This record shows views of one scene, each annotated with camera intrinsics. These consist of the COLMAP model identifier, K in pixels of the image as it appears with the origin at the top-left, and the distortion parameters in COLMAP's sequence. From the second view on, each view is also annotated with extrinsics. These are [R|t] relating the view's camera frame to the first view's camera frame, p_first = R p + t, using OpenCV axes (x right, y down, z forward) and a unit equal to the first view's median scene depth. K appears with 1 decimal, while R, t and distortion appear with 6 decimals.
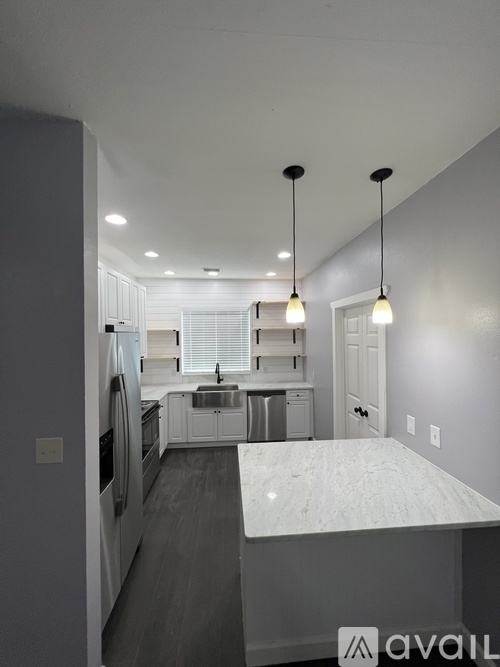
lens RADIAL K [[267.5, 0, 250.0], [0, 267.5, 333.5], [0, 0, 1]] dist [-0.000101, 0.000195]
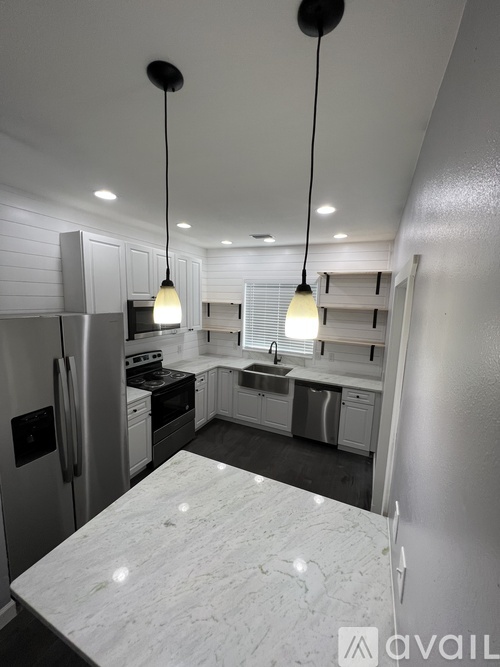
lens RADIAL K [[267.5, 0, 250.0], [0, 267.5, 333.5], [0, 0, 1]] dist [-0.000101, 0.000195]
pose [[0.870906, 0.106746, -0.479716, 0.257797], [-0.043498, 0.989038, 0.141111, -0.045917], [0.489520, -0.102028, 0.866003, 0.193012]]
